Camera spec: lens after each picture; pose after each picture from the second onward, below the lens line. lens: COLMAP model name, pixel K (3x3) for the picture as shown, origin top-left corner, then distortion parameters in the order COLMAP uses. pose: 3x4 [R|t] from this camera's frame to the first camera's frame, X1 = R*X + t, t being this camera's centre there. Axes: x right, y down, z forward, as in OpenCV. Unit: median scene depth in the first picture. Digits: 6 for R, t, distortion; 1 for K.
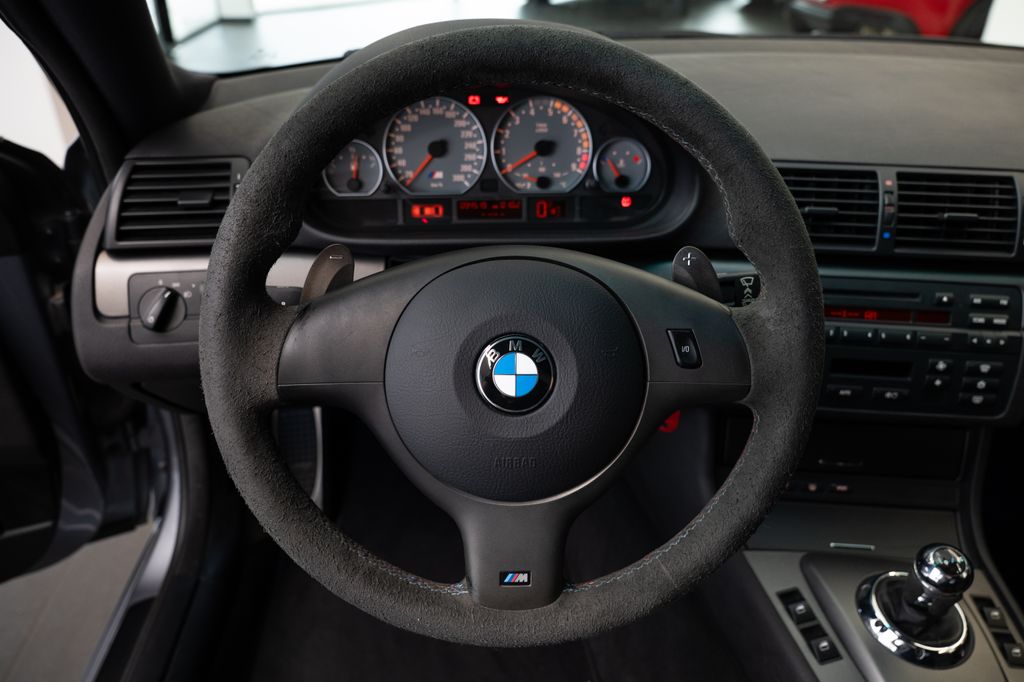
lens RADIAL K [[743.6, 0, 512.0], [0, 743.6, 341.0], [0, 0, 1]] dist [-0.037636, -0.001684]
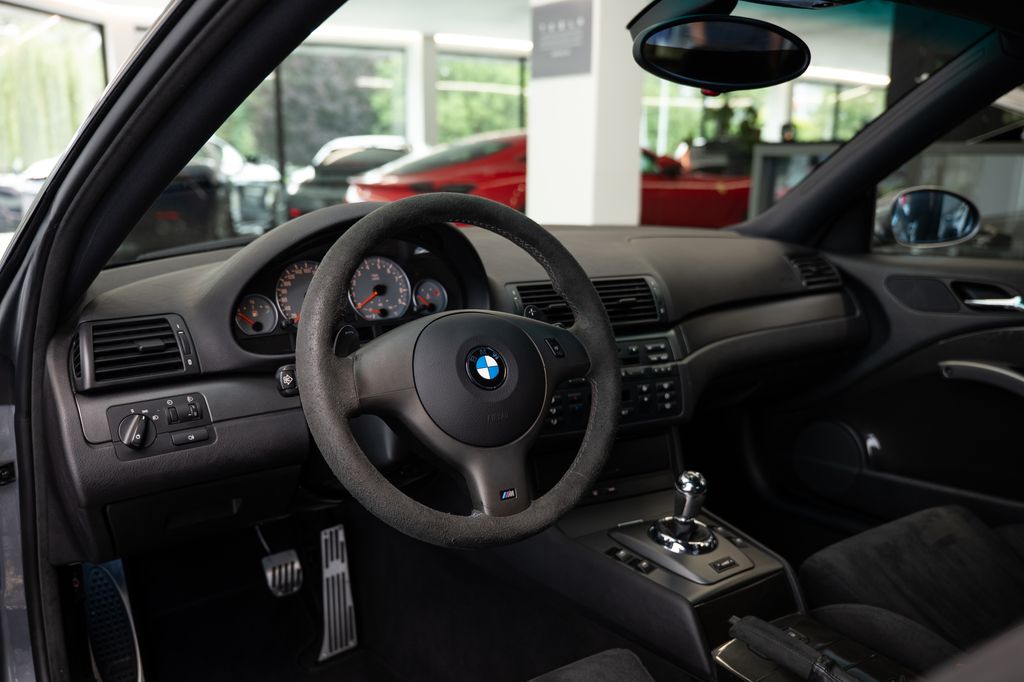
lens RADIAL K [[927.3, 0, 512.0], [0, 927.3, 341.0], [0, 0, 1]] dist [-0.126090, -0.000681]
pose [[0.841920, -0.110162, 0.528238, -0.710174], [0.278310, 0.927336, -0.250185, 0.356705], [-0.462293, 0.357649, 0.811401, -0.545137]]
